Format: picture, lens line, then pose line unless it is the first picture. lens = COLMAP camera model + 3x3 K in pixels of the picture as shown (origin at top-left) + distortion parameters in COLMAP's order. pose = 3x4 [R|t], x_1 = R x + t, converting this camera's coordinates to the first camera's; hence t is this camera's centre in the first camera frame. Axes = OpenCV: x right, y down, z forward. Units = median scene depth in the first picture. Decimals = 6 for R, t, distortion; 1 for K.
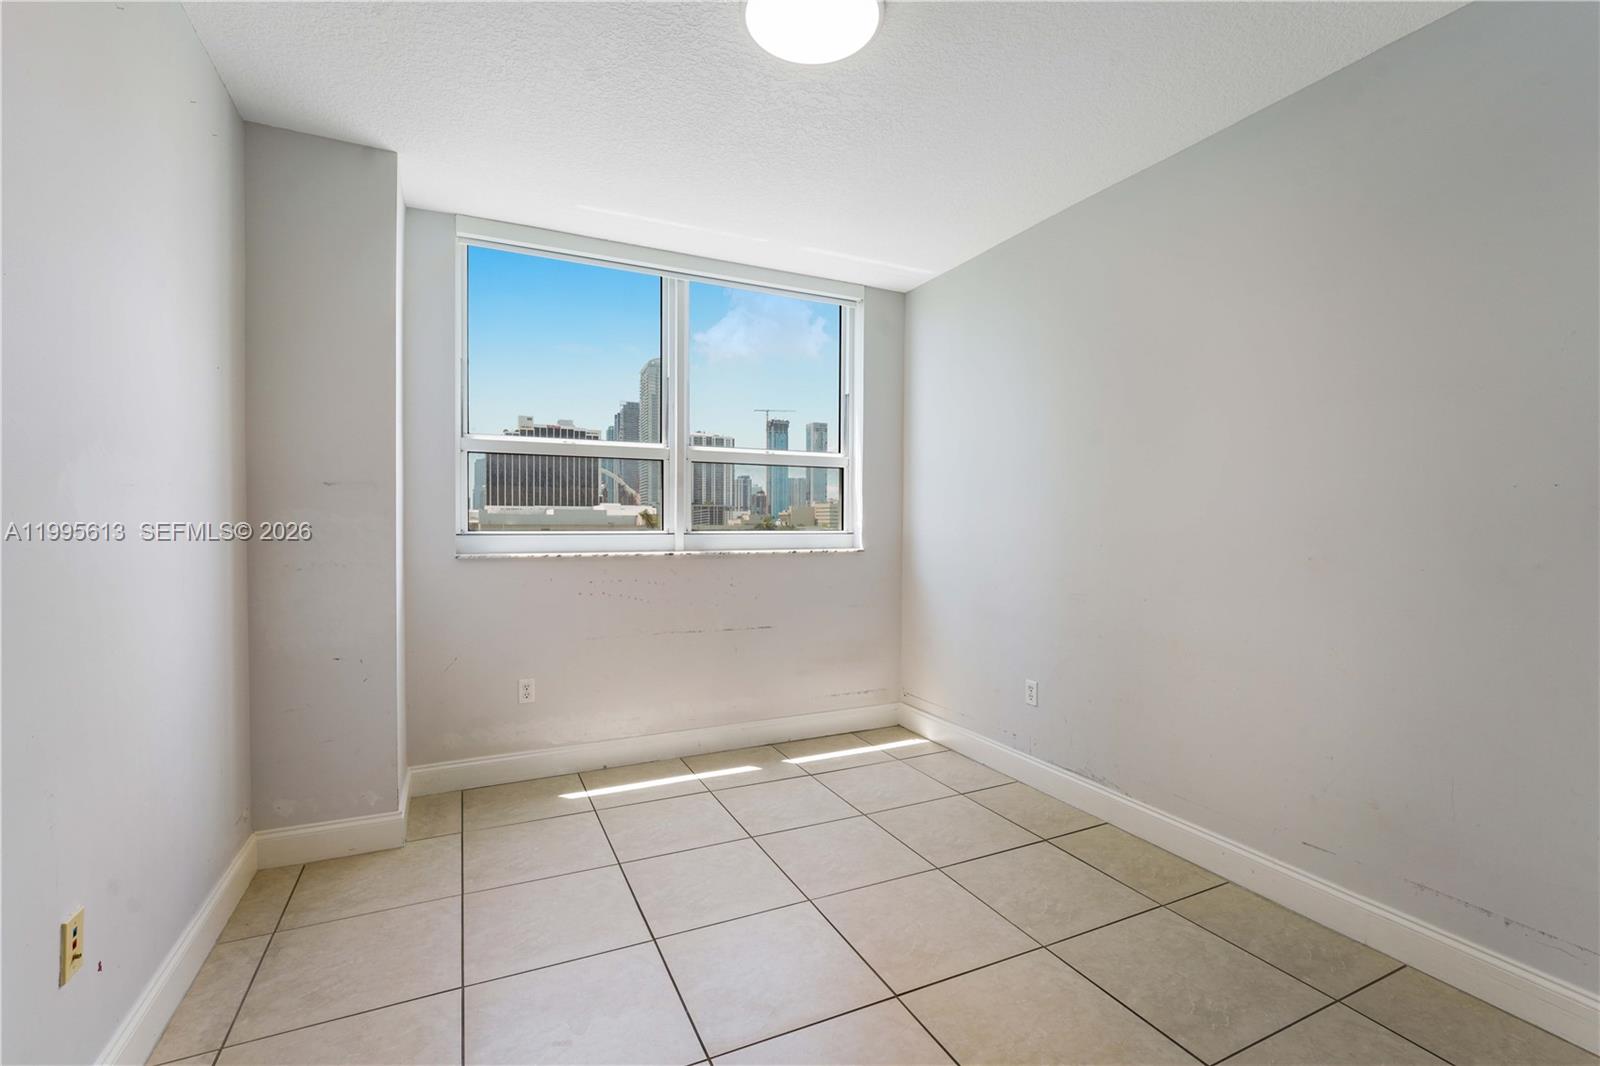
lens RADIAL K [[699.4, 0, 793.8], [0, 699.4, 527.9], [0, 0, 1]] dist [0.023338, 0.000055]
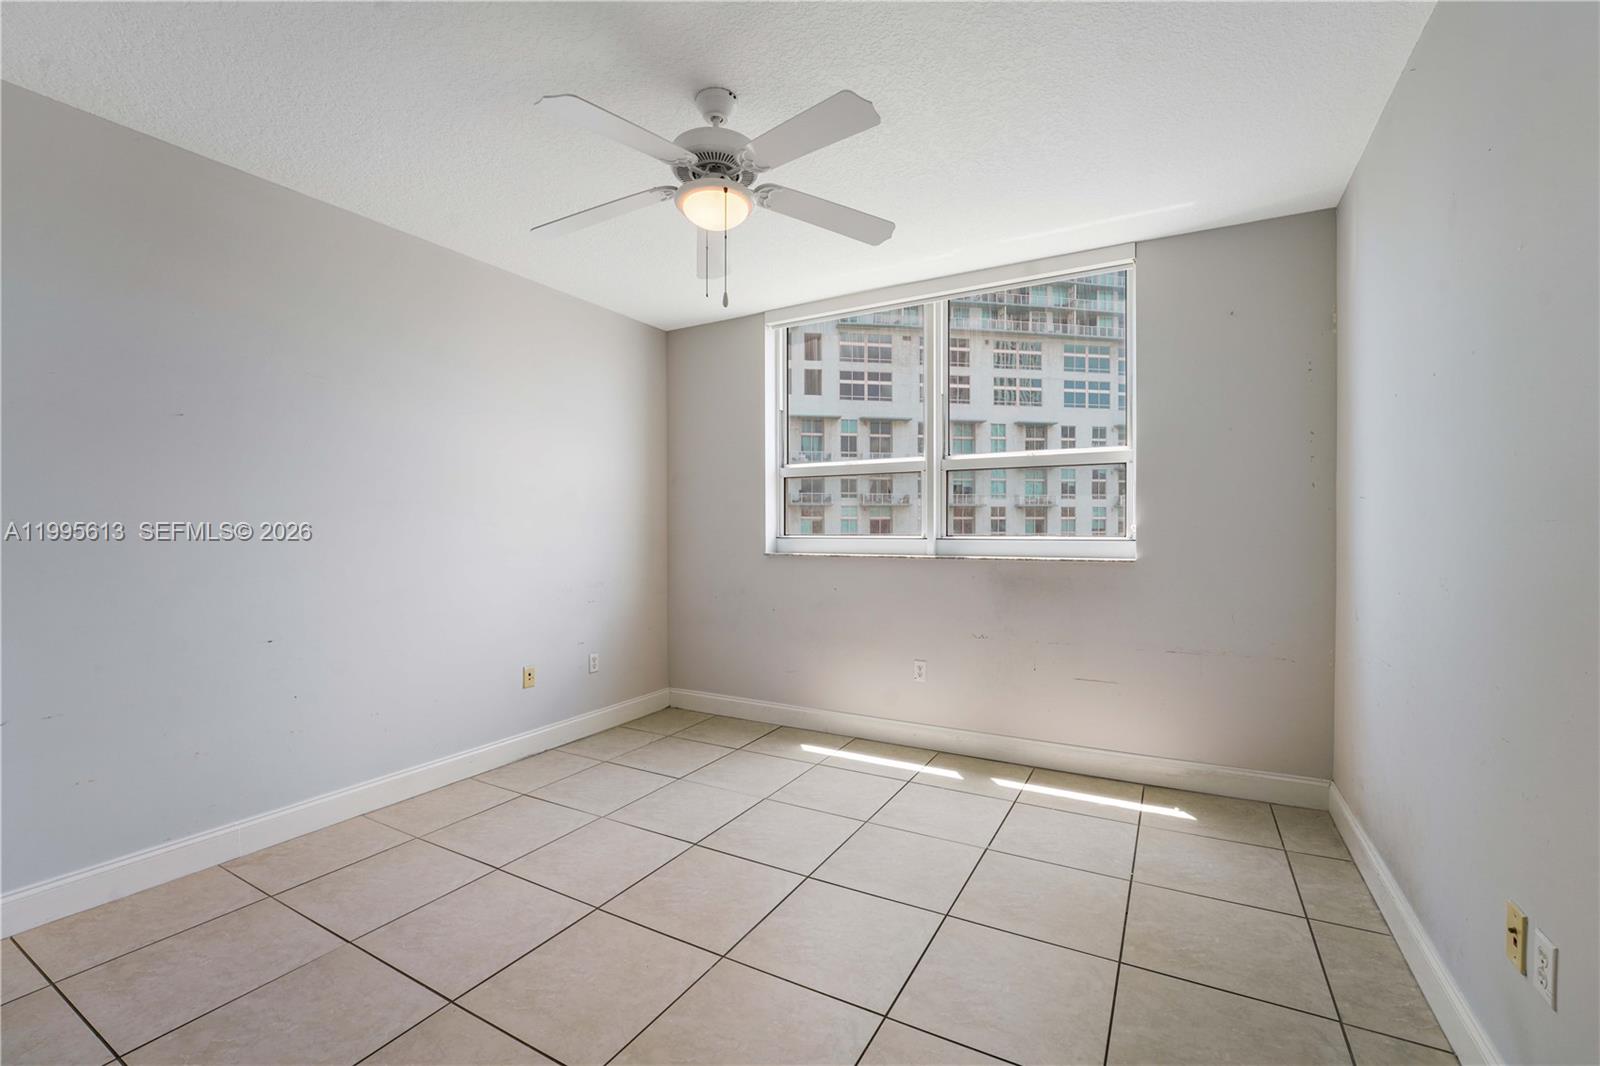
lens RADIAL K [[691.3, 0, 861.6], [0, 691.3, 517.8], [0, 0, 1]] dist [-0.009398, 0.000227]
pose [[0.601813, -0.015610, -0.798484, 0.670472], [-0.004267, 0.999732, -0.022761, 0.000323], [0.798625, 0.017104, 0.601585, 0.306275]]
